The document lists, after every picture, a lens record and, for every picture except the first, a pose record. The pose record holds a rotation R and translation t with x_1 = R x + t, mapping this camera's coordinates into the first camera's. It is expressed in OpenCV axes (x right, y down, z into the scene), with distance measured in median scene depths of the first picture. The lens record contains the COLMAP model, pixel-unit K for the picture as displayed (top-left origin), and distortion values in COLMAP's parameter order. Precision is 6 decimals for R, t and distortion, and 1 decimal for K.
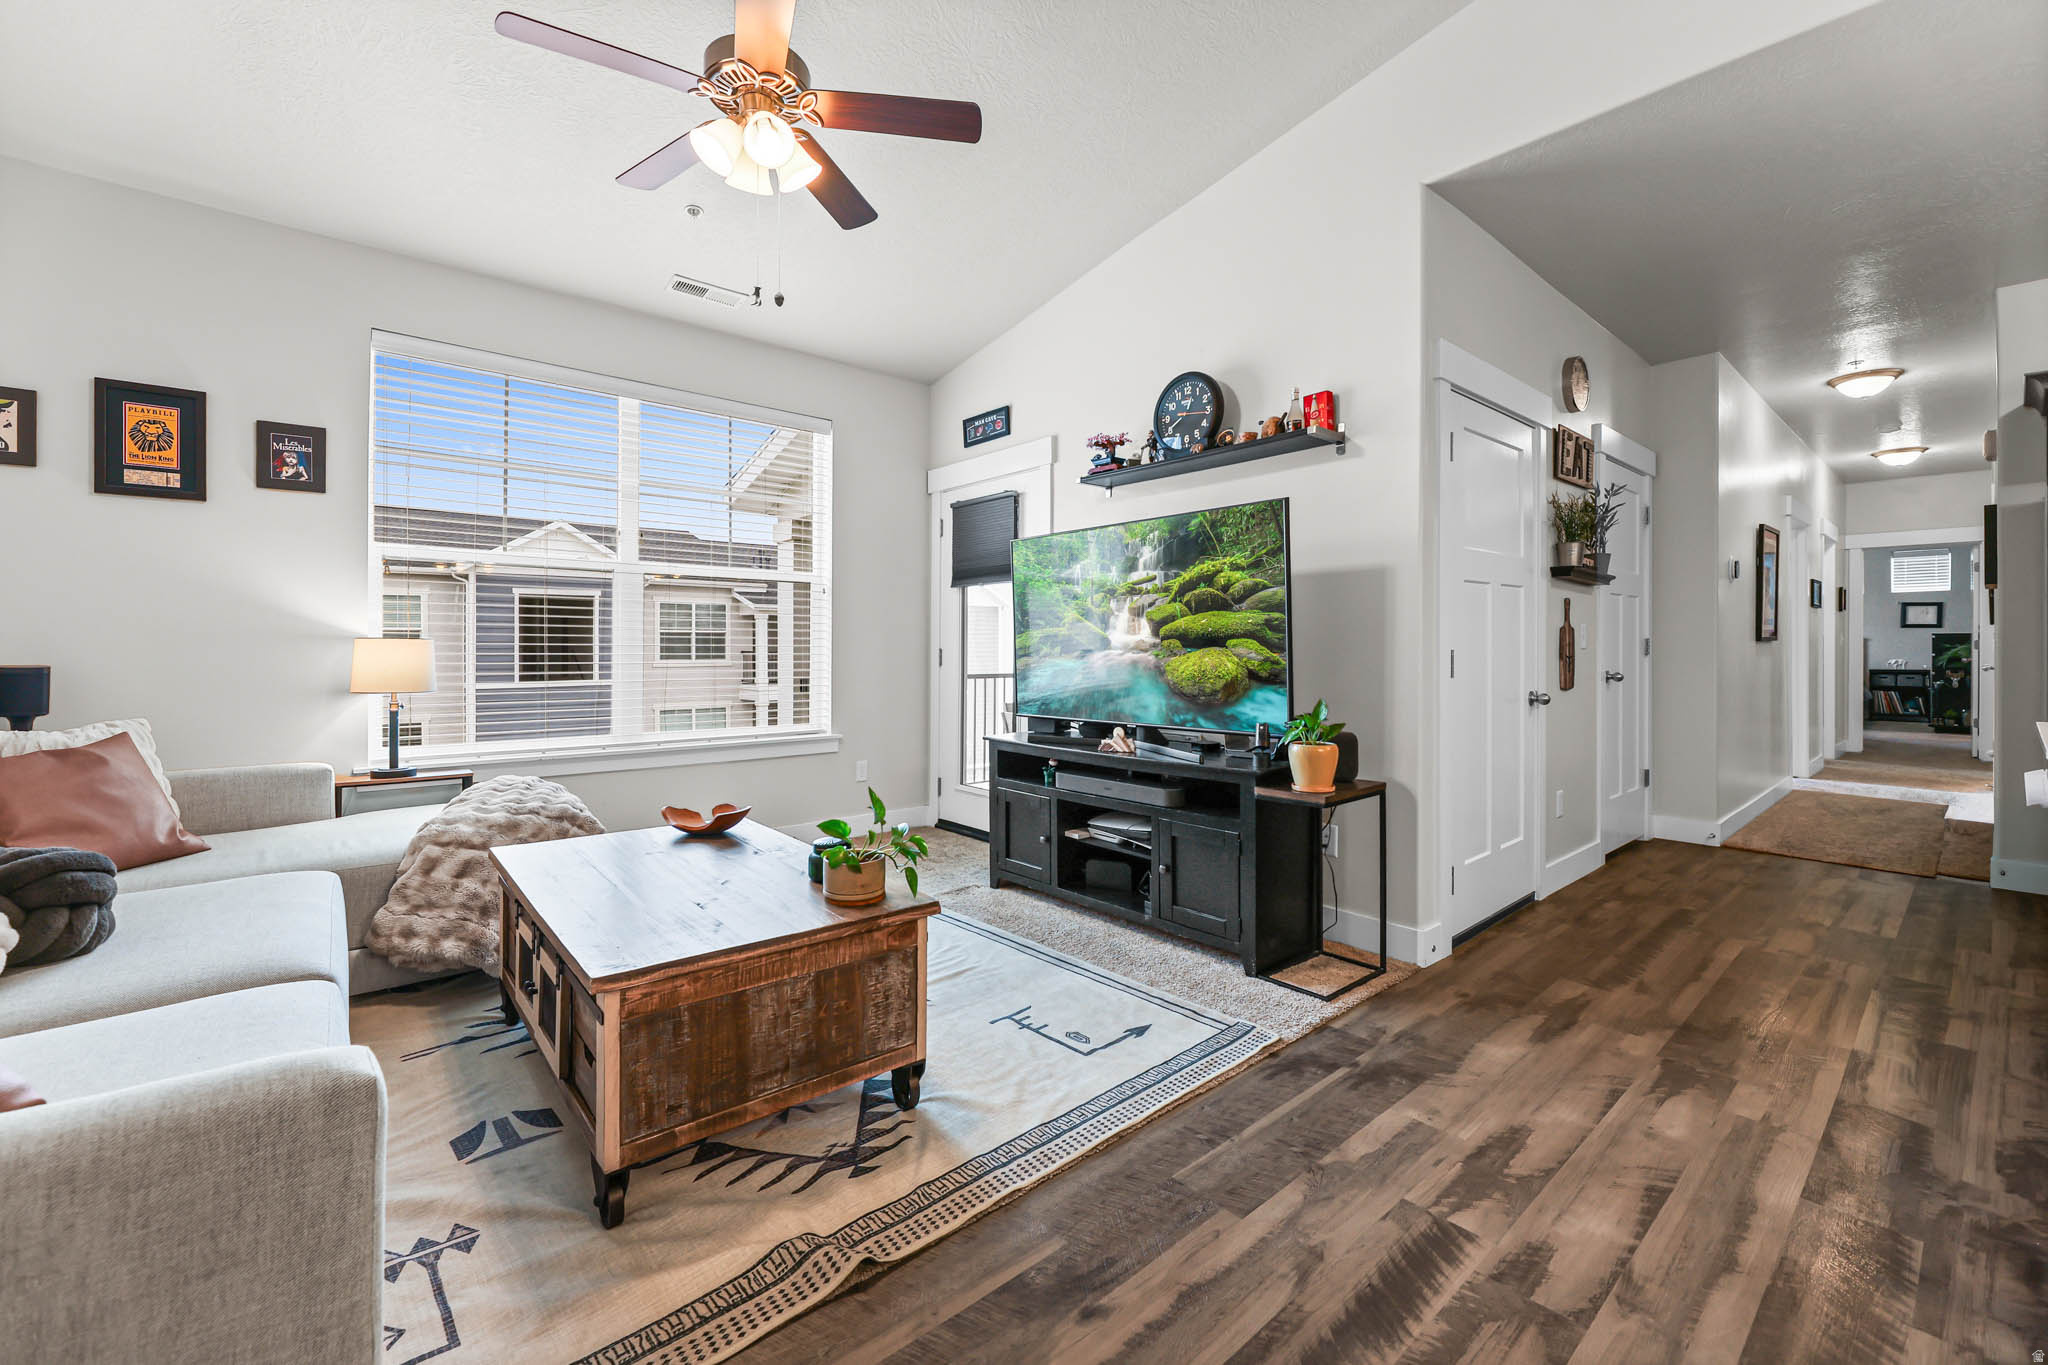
lens RADIAL K [[853.5, 0, 1017.0], [0, 853.5, 642.6], [0, 0, 1]] dist [-0.007039, -0.000490]
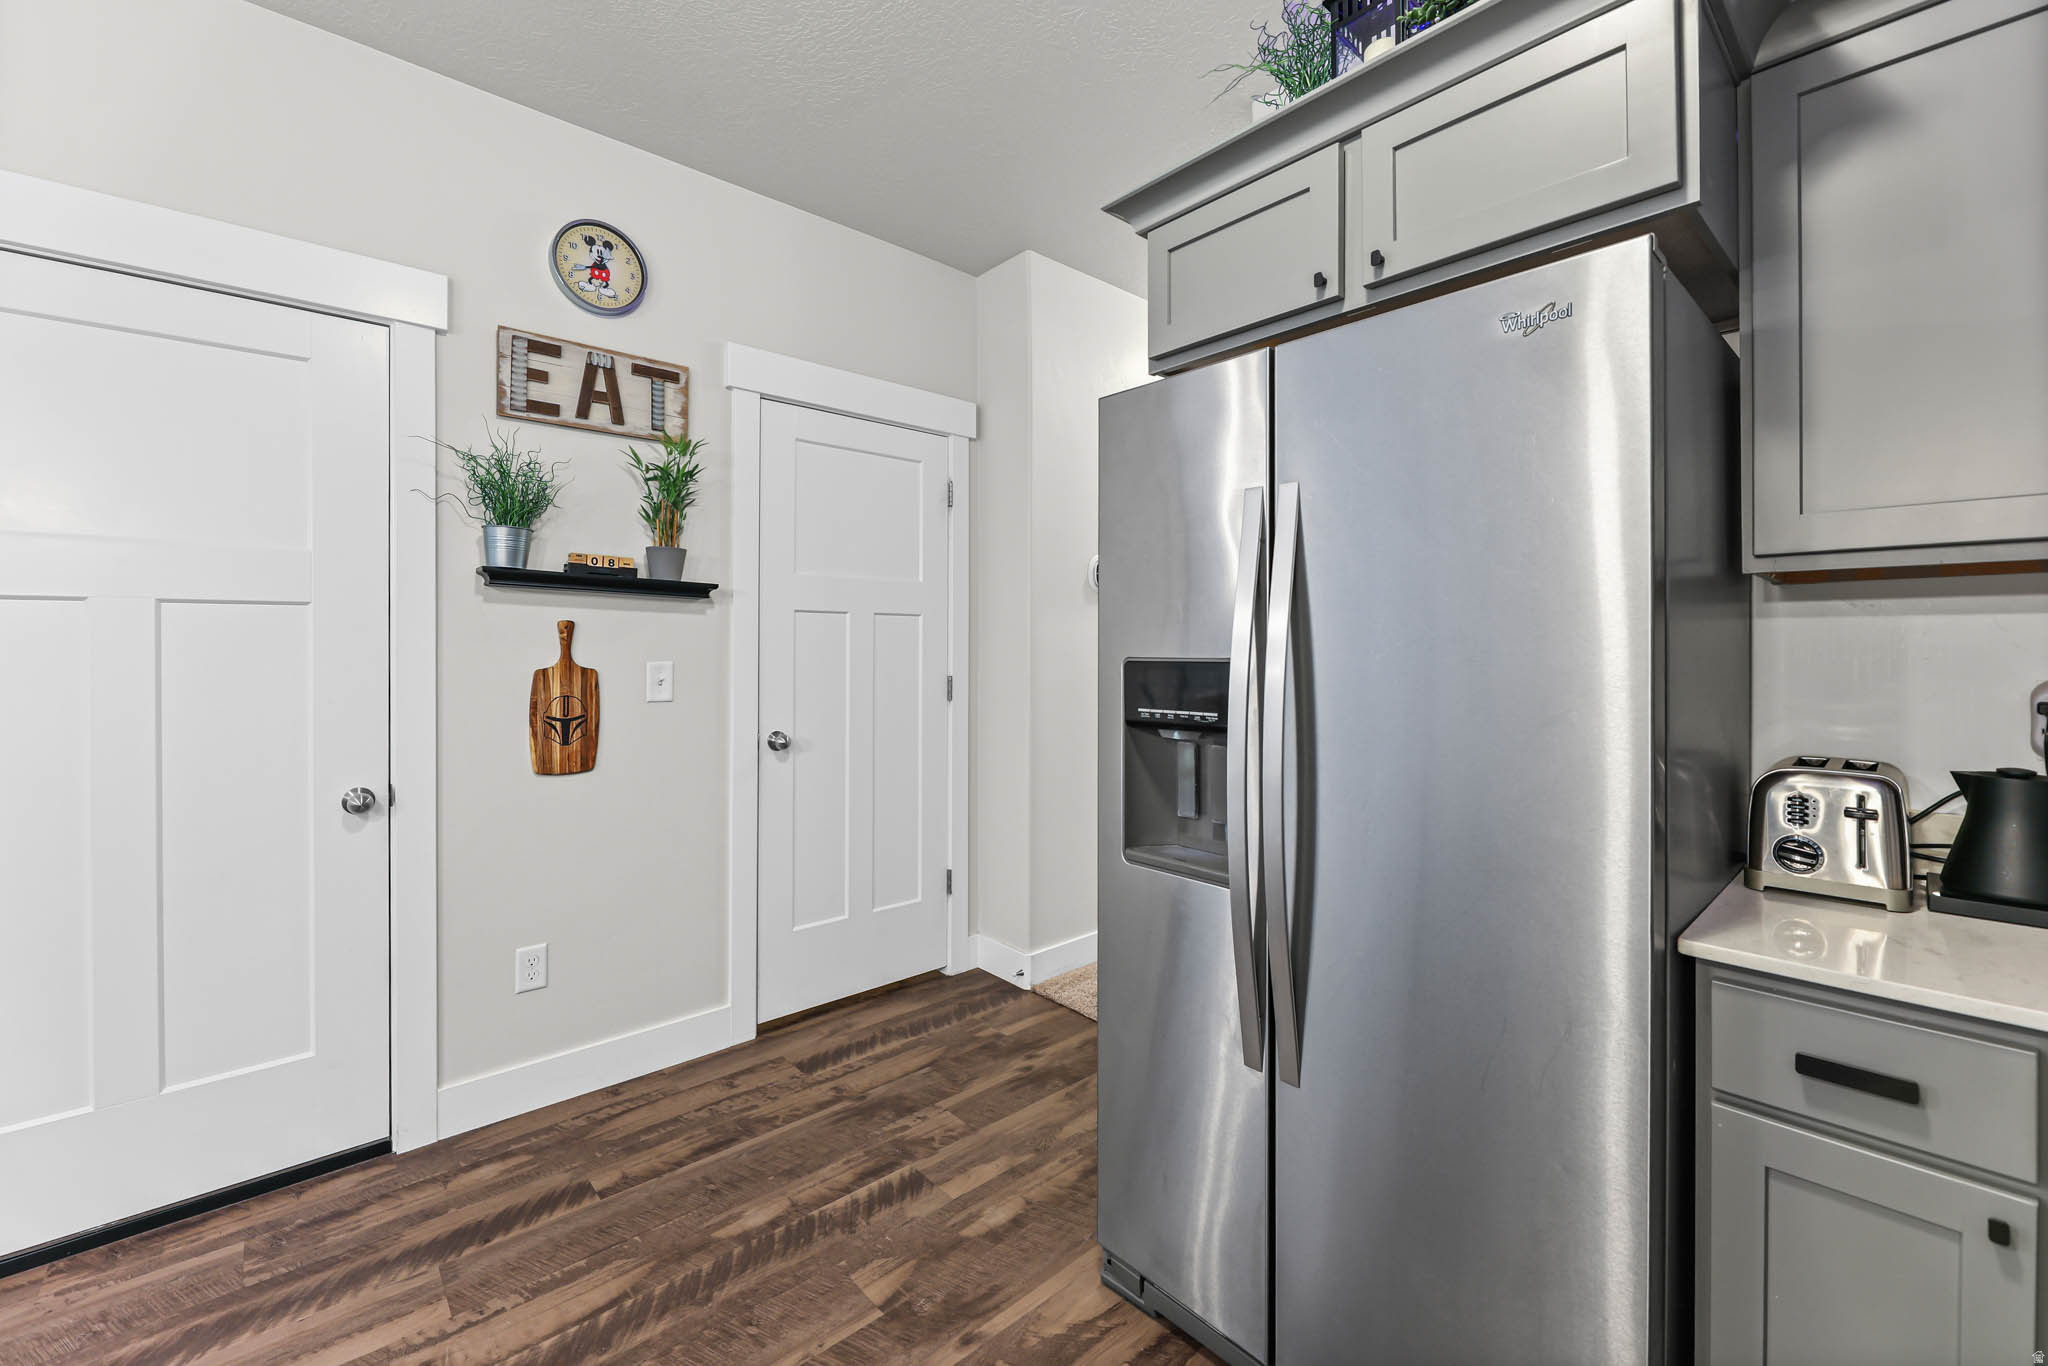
lens RADIAL K [[830.3, 0, 1026.1], [0, 830.3, 646.2], [0, 0, 1]] dist [-0.001985, -0.003232]
pose [[0.999804, 0.000254, 0.019807, 1.149802], [-0.000283, 0.999999, 0.001466, -0.042689], [-0.019807, -0.001471, 0.999803, 0.491039]]
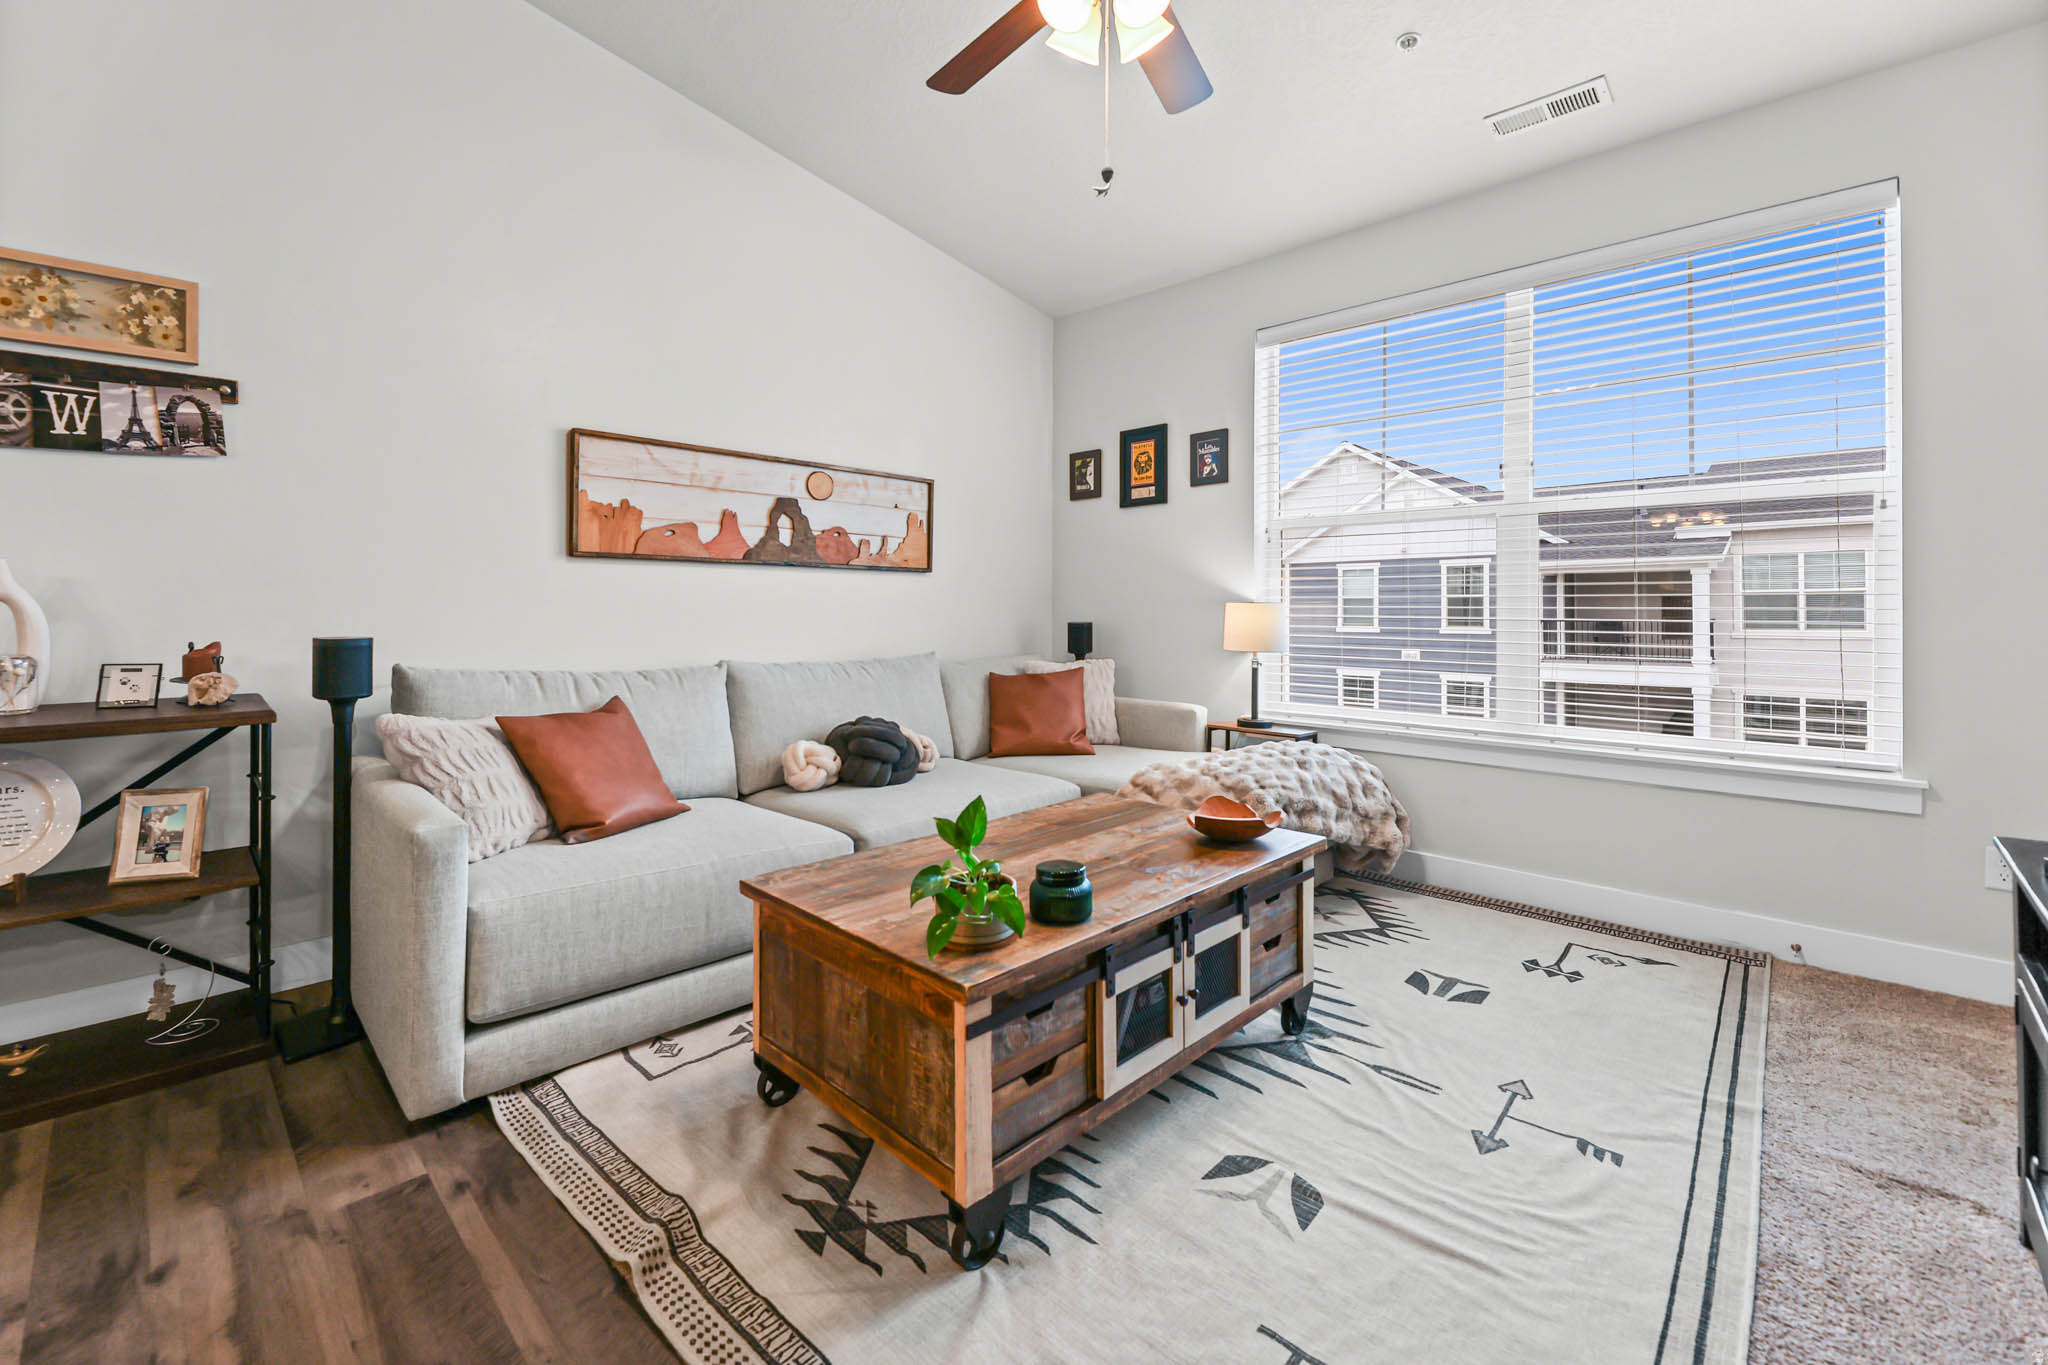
lens RADIAL K [[866.0, 0, 1032.7], [0, 866.0, 598.8], [0, 0, 1]] dist [0.001273, -0.002977]
pose [[0.098706, -0.013592, -0.995024, 0.371193], [0.006101, 0.999896, -0.013053, 0.002377], [0.995098, -0.004782, 0.098779, 0.608626]]
